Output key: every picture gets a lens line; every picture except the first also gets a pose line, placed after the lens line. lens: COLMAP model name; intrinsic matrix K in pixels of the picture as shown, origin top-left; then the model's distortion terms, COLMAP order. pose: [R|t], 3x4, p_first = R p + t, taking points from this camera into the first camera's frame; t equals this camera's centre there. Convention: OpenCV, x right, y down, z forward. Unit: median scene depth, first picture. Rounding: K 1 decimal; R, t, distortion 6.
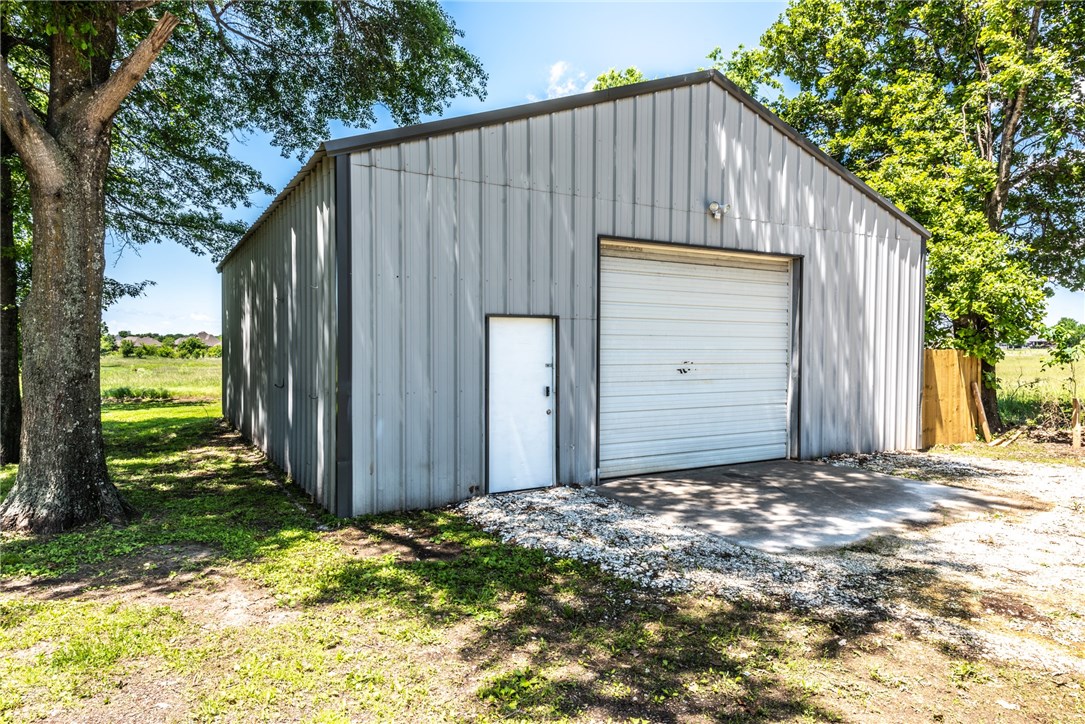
lens RADIAL K [[667.1, 0, 542.5], [0, 667.1, 362.0], [0, 0, 1]] dist [0.004244, 0.001754]
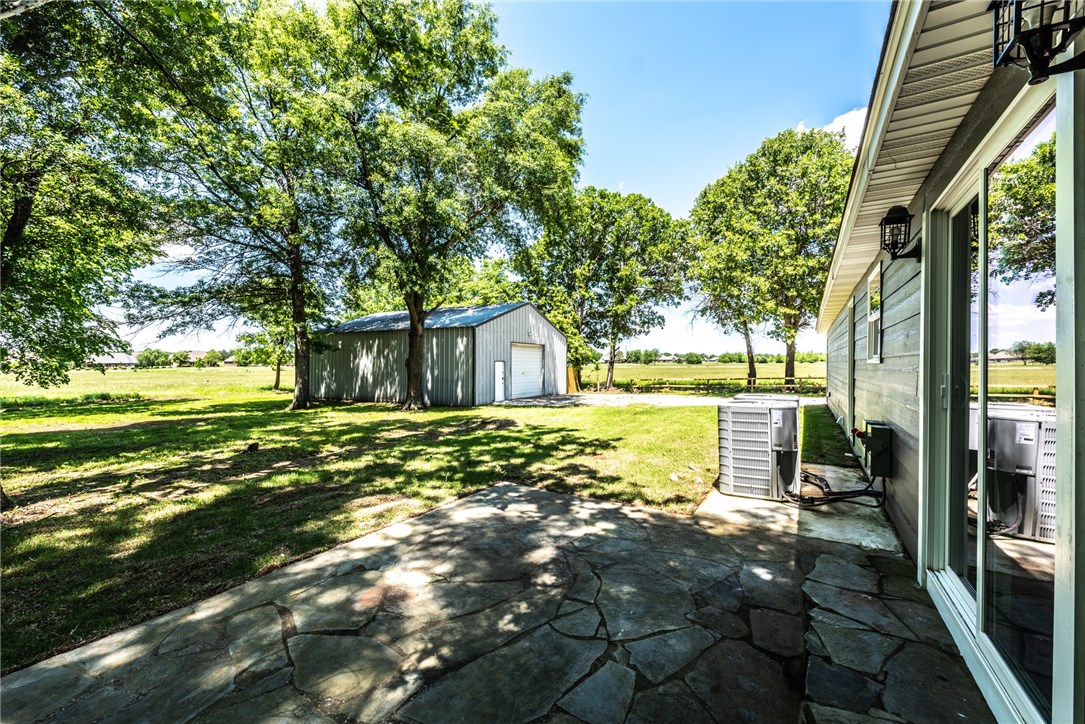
lens RADIAL K [[422.8, 0, 542.5], [0, 422.8, 362.0], [0, 0, 1]] dist [-0.000777, -0.000193]
pose [[0.857376, -0.002201, 0.514686, -0.739679], [0.019314, 0.999424, -0.027900, 0.013068], [-0.514328, 0.033861, 0.856925, -0.931415]]
